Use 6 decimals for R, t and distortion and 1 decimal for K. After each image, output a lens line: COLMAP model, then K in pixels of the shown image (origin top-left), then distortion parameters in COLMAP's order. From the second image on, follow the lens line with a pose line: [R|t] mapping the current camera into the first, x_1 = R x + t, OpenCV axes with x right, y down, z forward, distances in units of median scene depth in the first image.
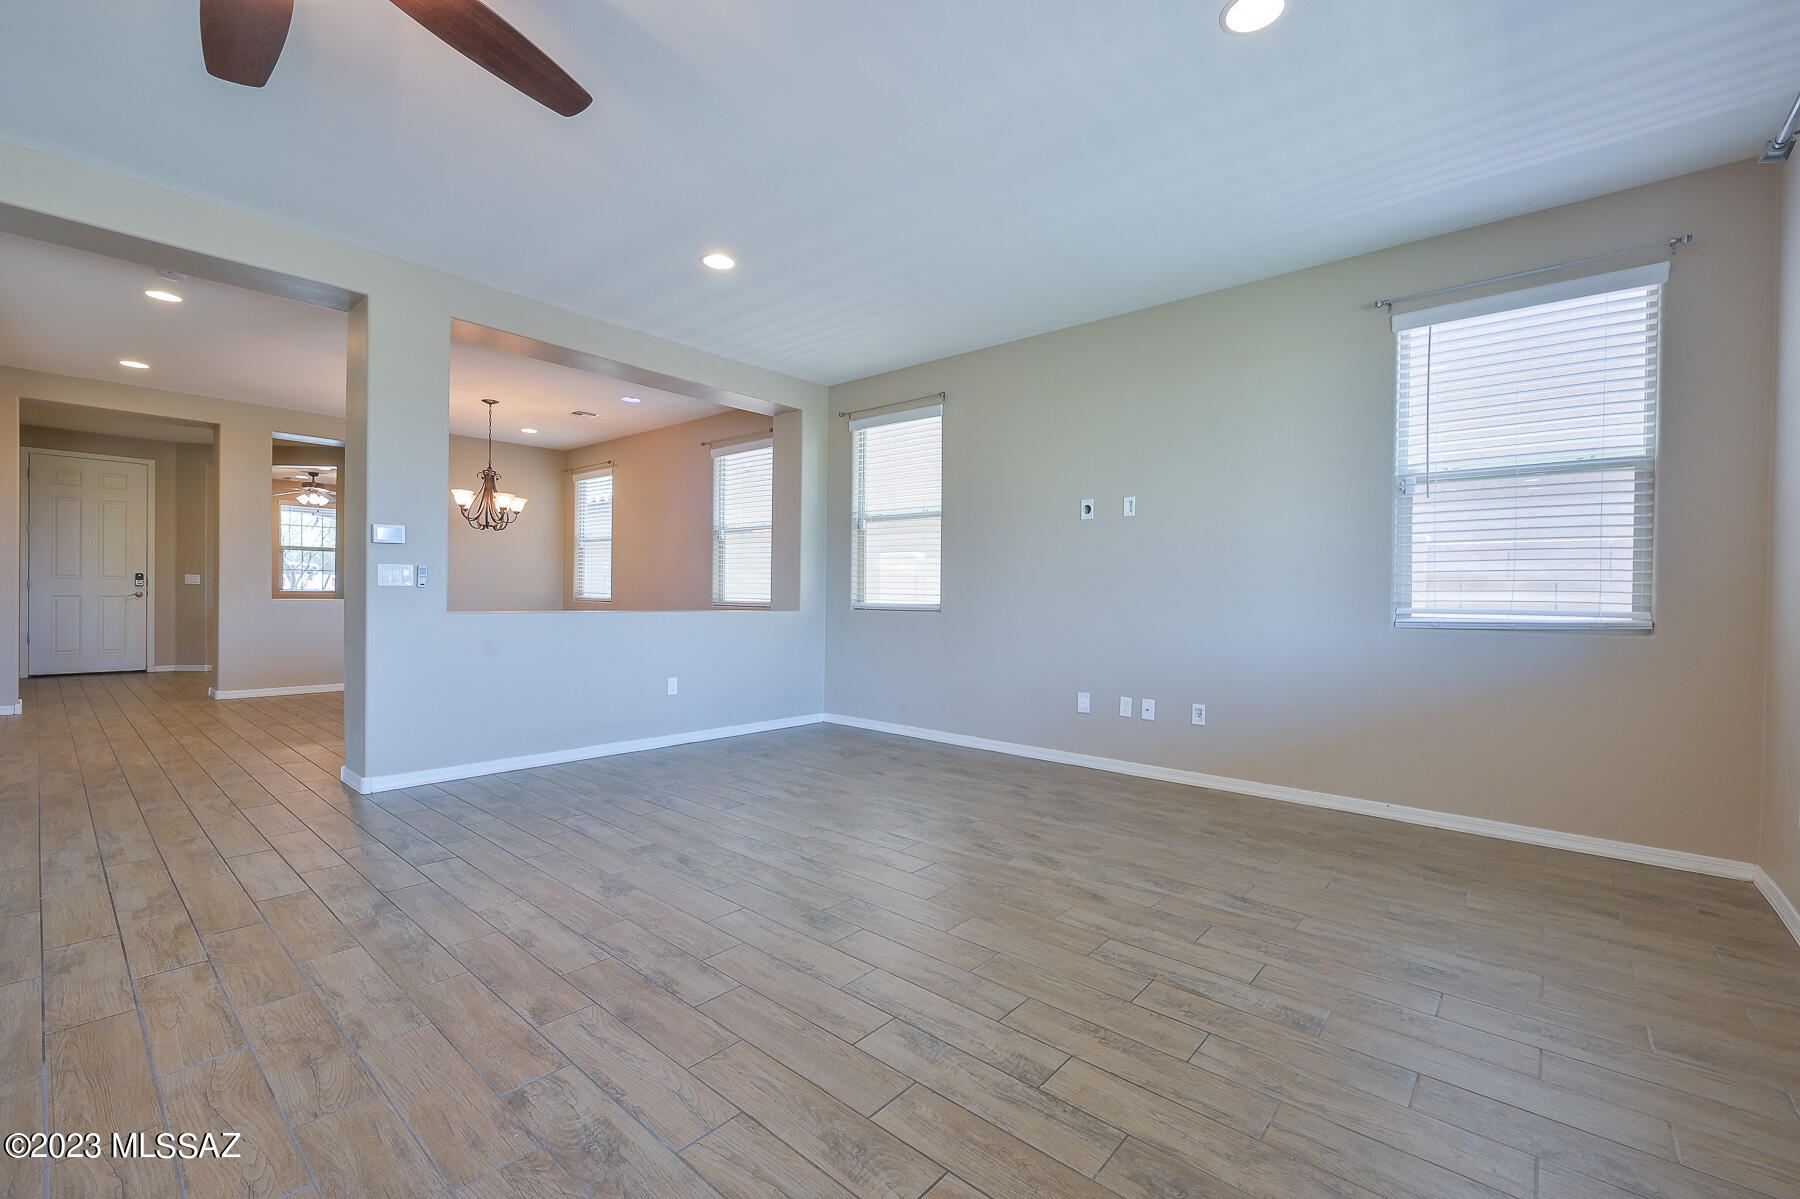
lens RADIAL K [[752.0, 0, 903.5], [0, 752.0, 606.1], [0, 0, 1]] dist [0.004017, 0.000047]
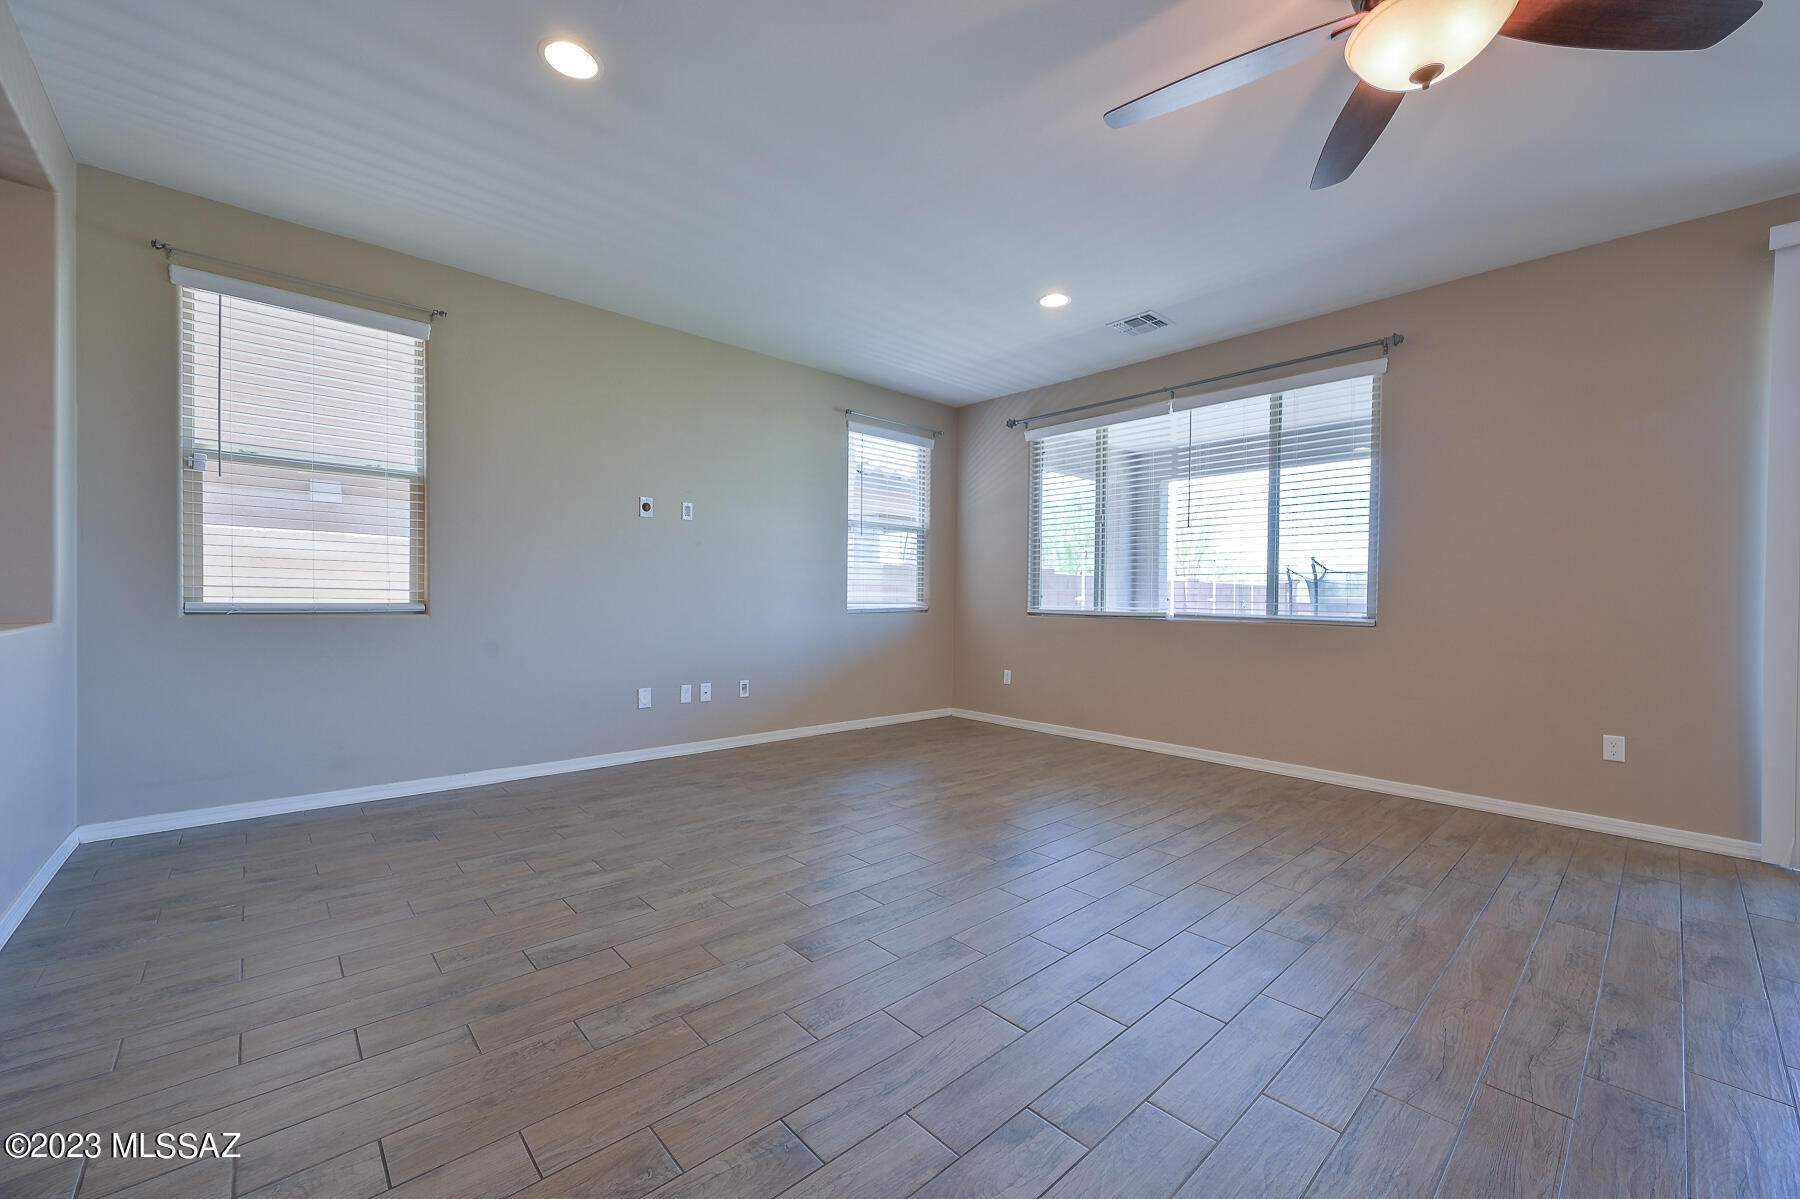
lens RADIAL K [[707.4, 0, 904.2], [0, 707.4, 604.6], [0, 0, 1]] dist [-0.003108, 0.000391]
pose [[0.115036, -0.018689, 0.993185, -0.873706], [0.002335, 0.999825, 0.018543, -0.018714], [-0.993359, 0.000186, 0.115060, 0.718420]]
